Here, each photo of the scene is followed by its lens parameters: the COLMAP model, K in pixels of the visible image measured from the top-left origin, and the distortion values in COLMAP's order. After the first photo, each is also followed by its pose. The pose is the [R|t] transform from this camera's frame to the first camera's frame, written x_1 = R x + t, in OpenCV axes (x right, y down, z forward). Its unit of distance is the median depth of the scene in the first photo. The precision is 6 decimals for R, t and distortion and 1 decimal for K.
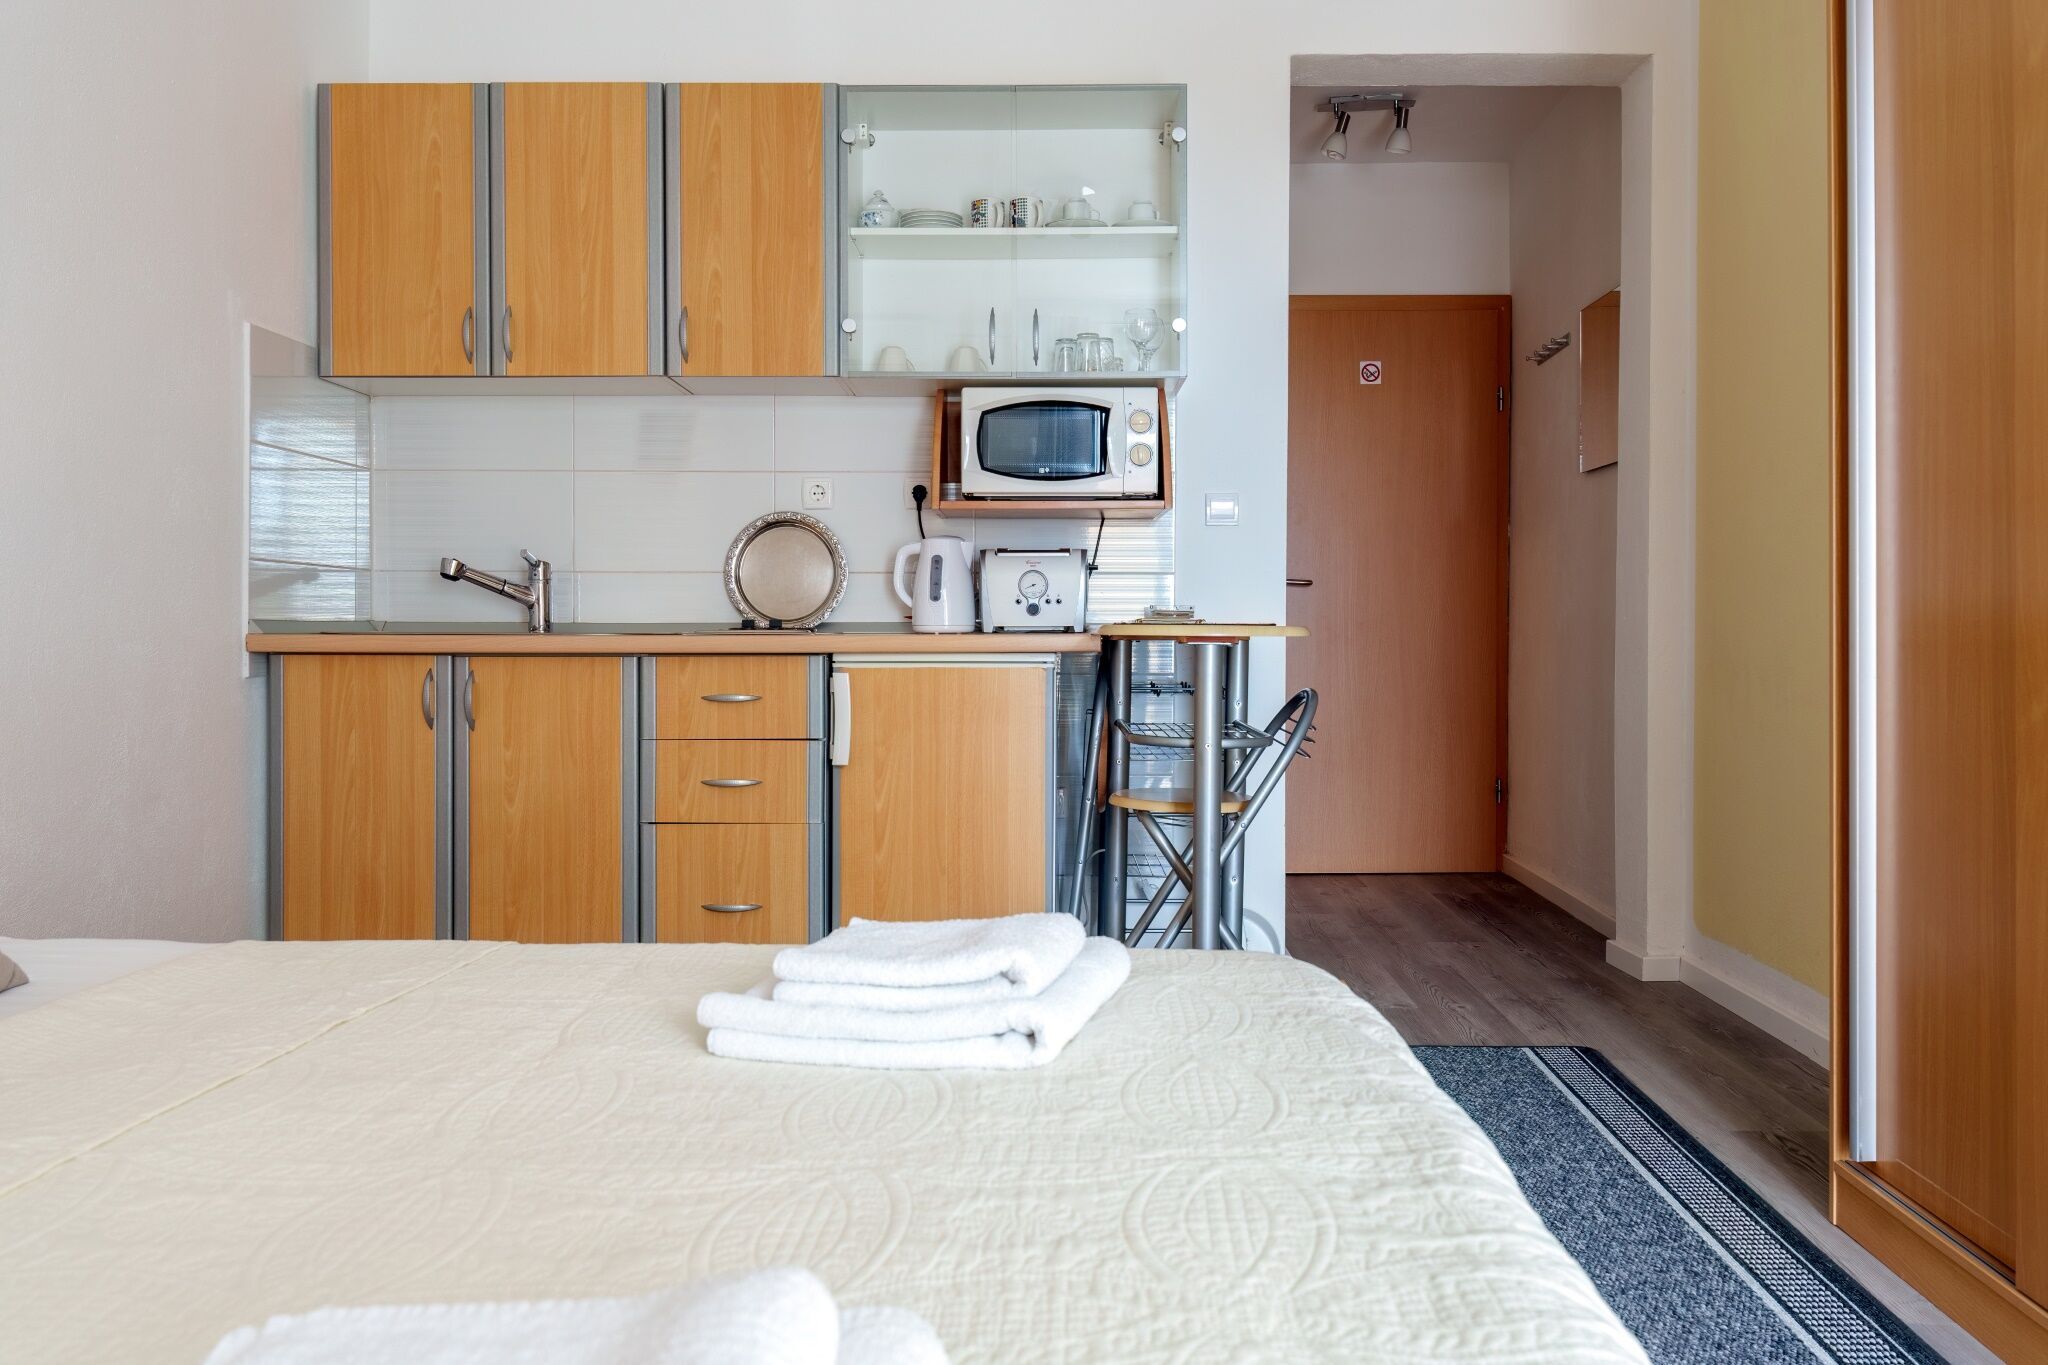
lens RADIAL K [[1581.9, 0, 1027.0], [0, 1581.9, 649.7], [0, 0, 1]] dist [0.005836, -0.000312]
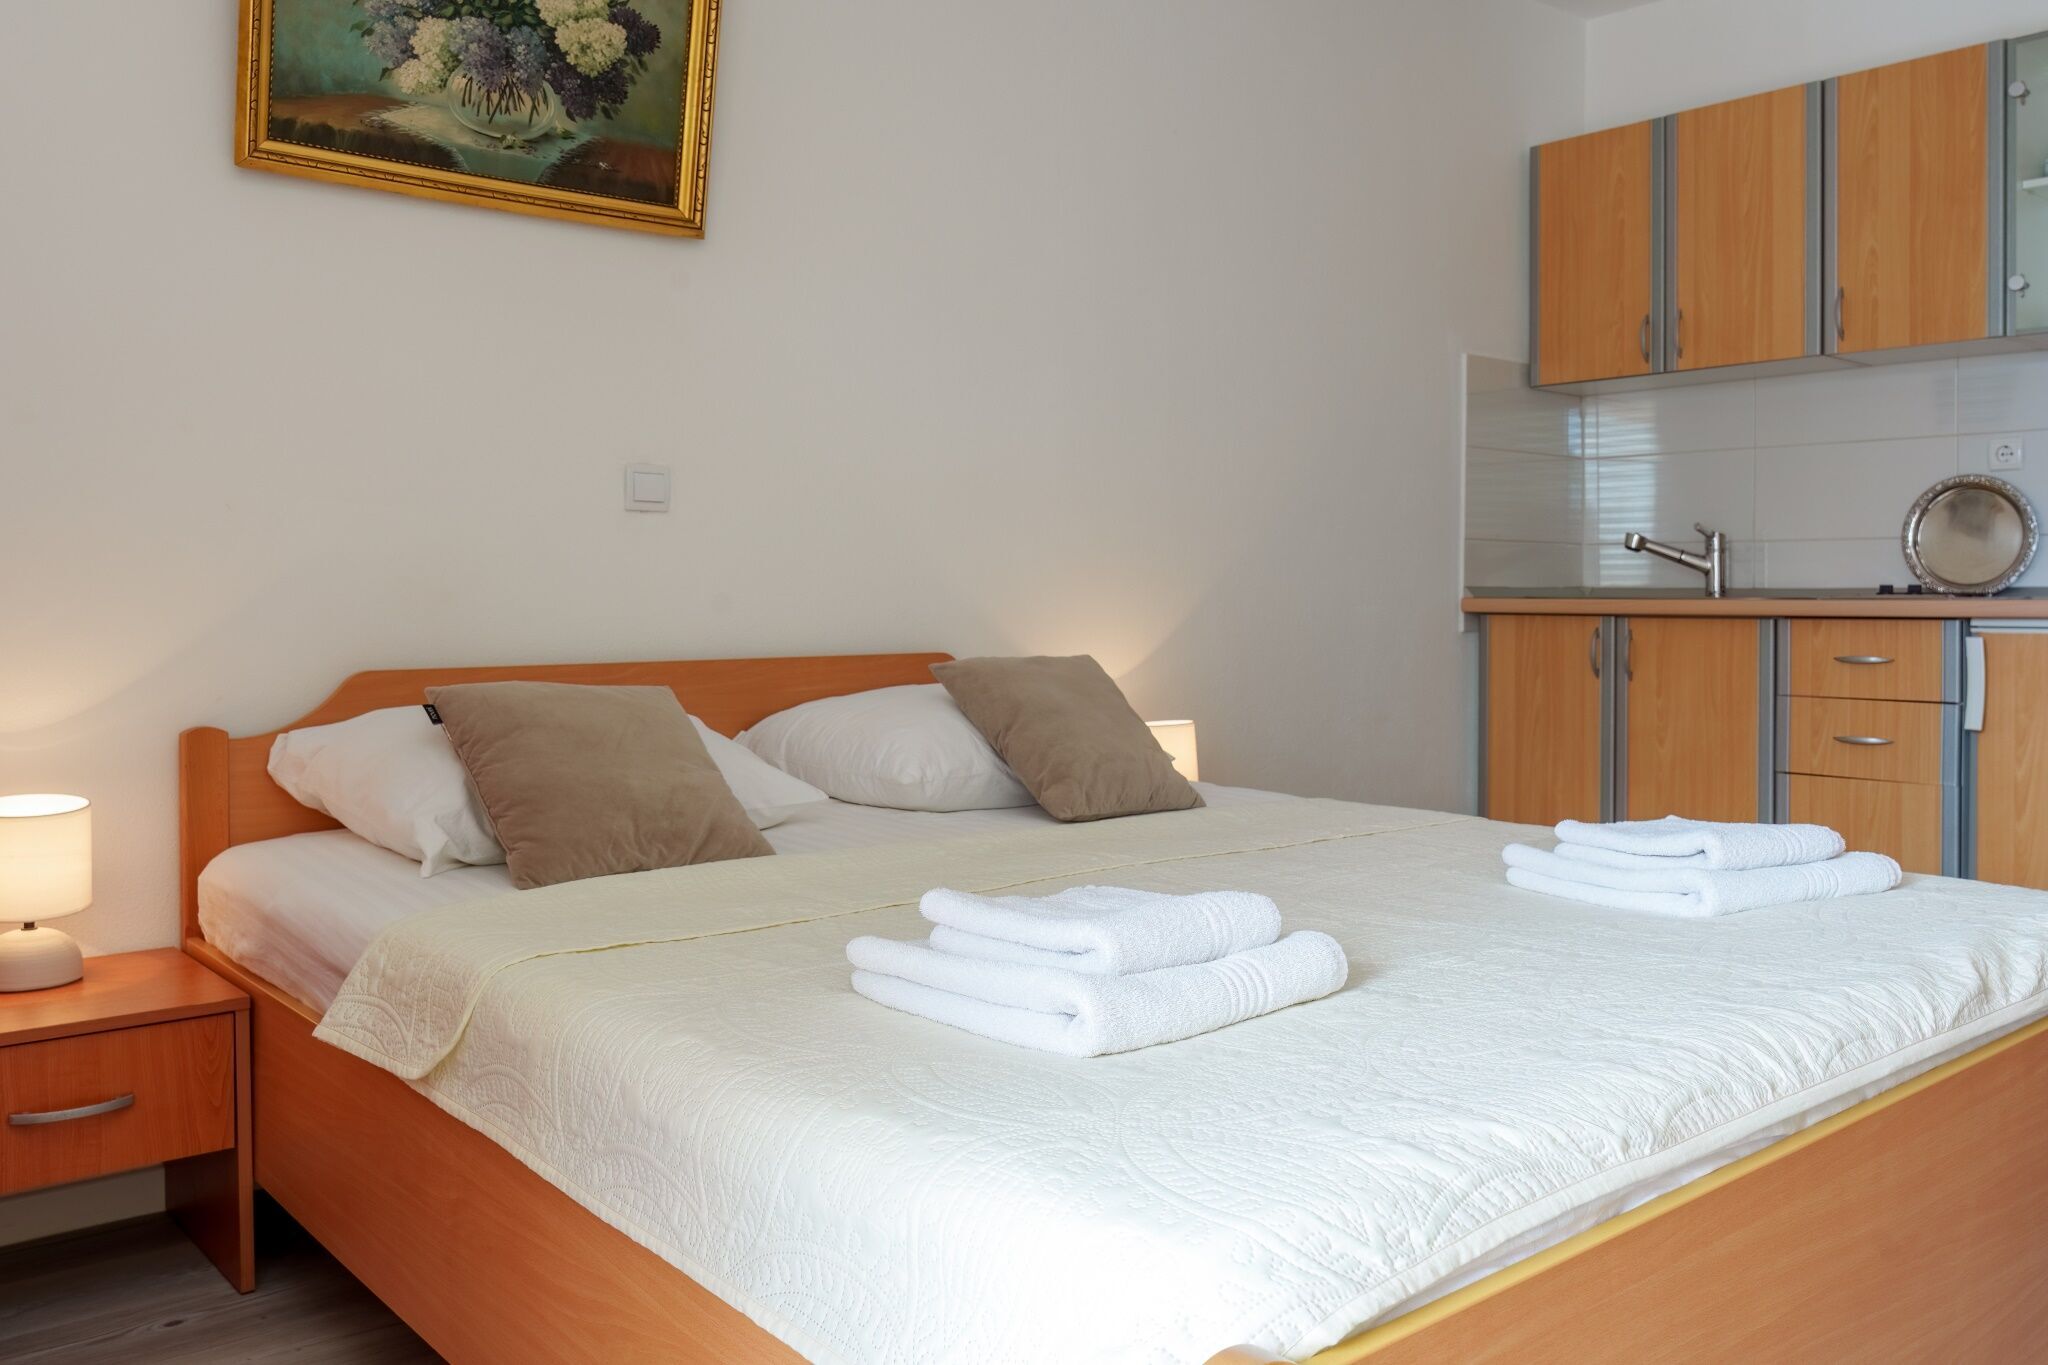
lens RADIAL K [[1631.6, 0, 1020.0], [0, 1631.6, 611.0], [0, 0, 1]] dist [0.006493, -0.011621]
pose [[0.664382, 0.007410, -0.747357, 0.234351], [-0.009001, 0.999958, 0.001913, 0.001238], [0.747339, 0.005456, 0.664420, -0.128752]]
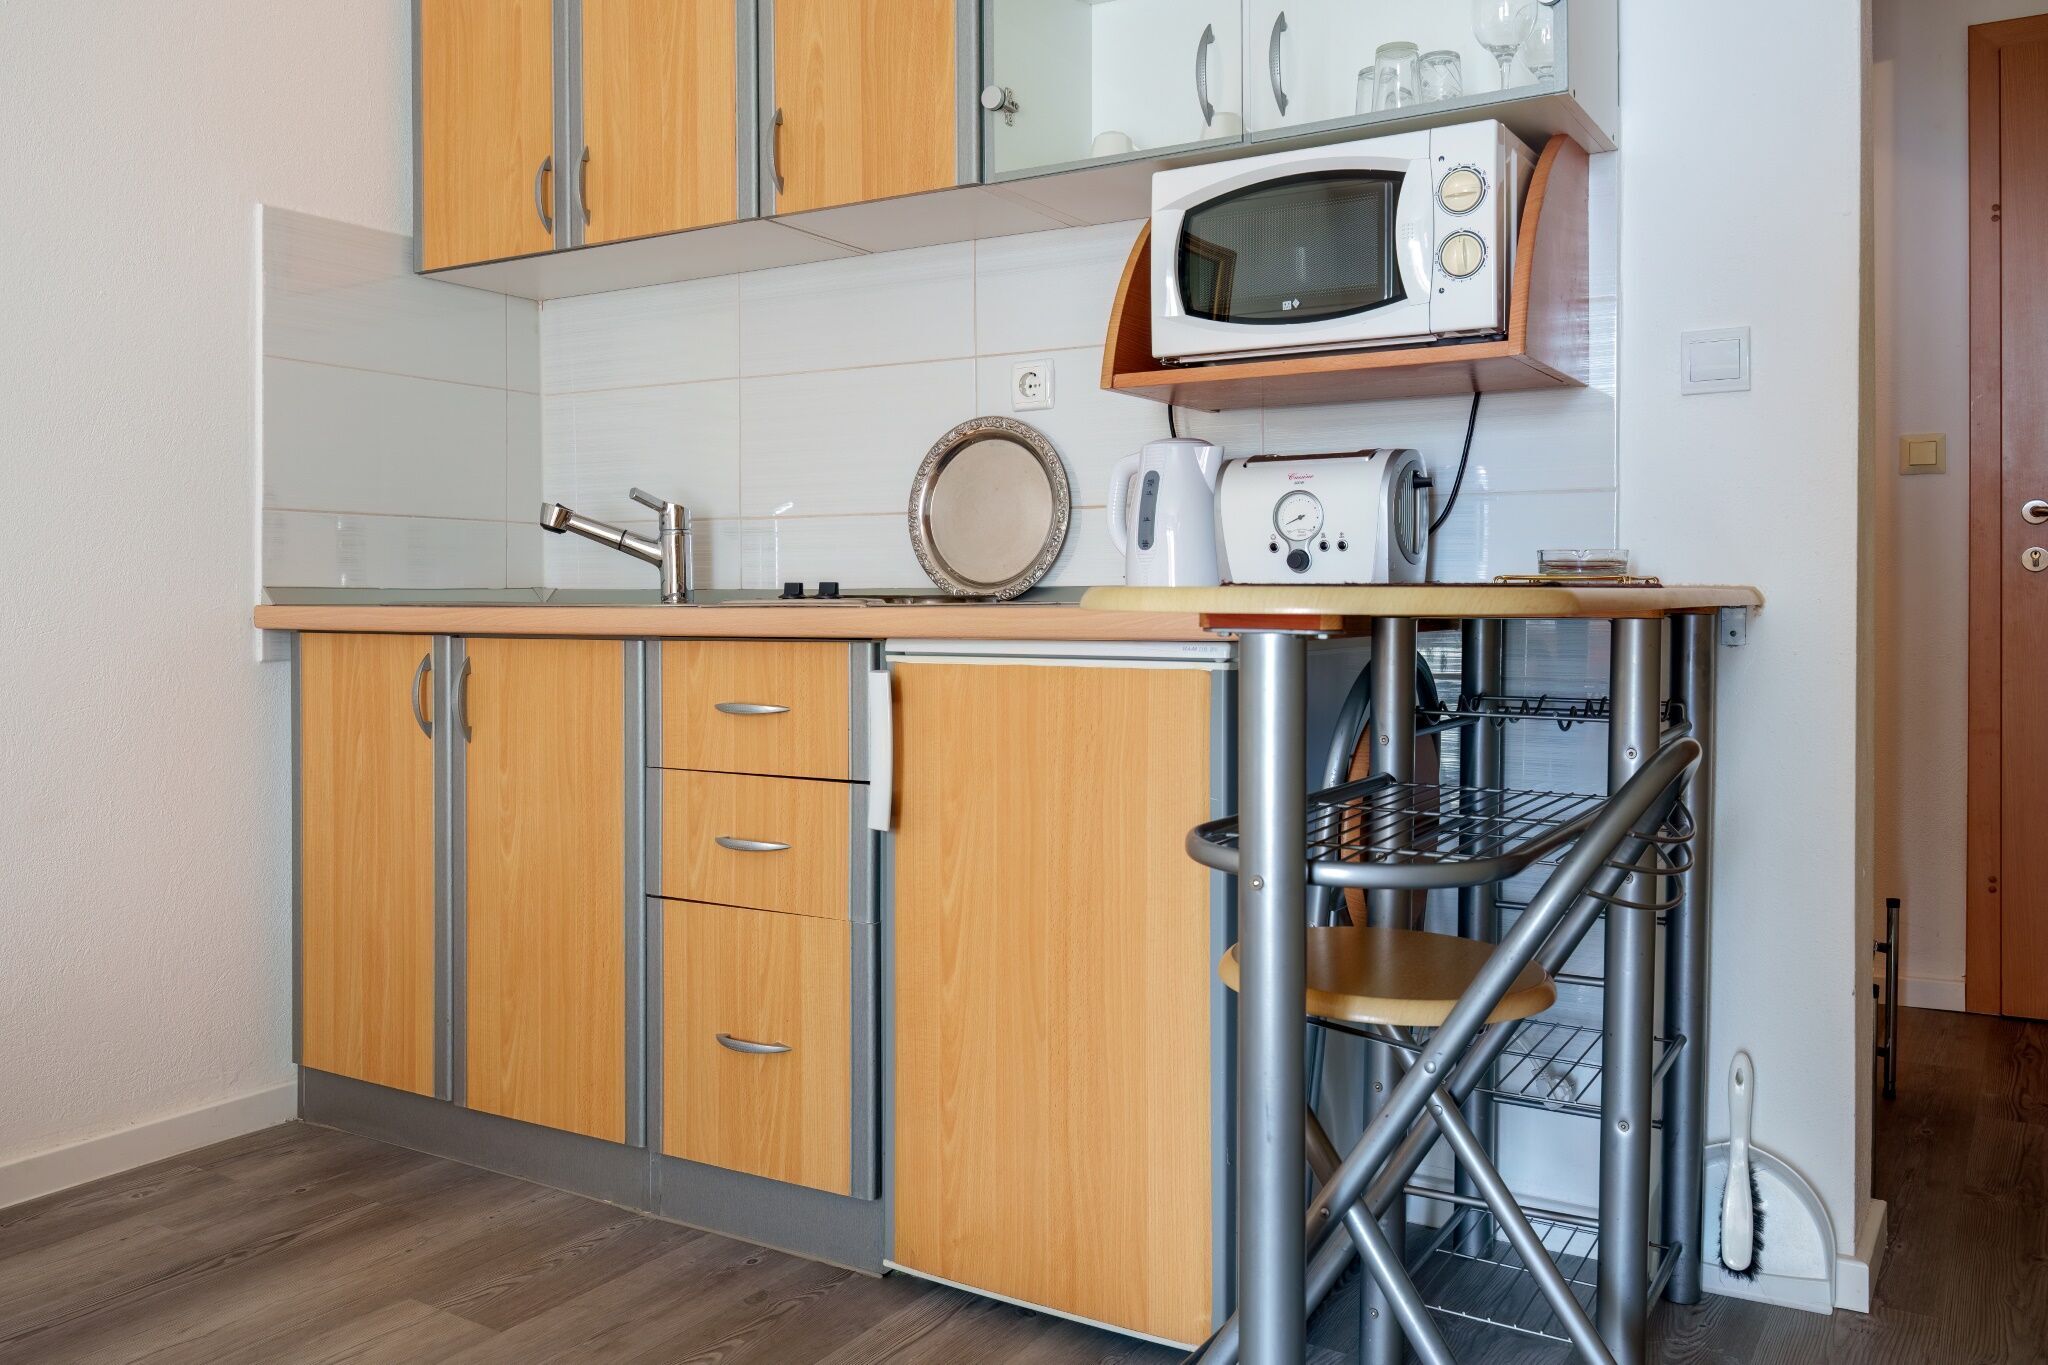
lens RADIAL K [[1609.6, 0, 1022.0], [0, 1609.6, 609.0], [0, 0, 1]] dist [0.004449, 0.001231]
pose [[0.859087, 0.001573, -0.511828, 0.214737], [-0.004267, 0.999983, -0.004088, -0.005984], [0.511812, 0.005695, 0.859078, 0.476409]]
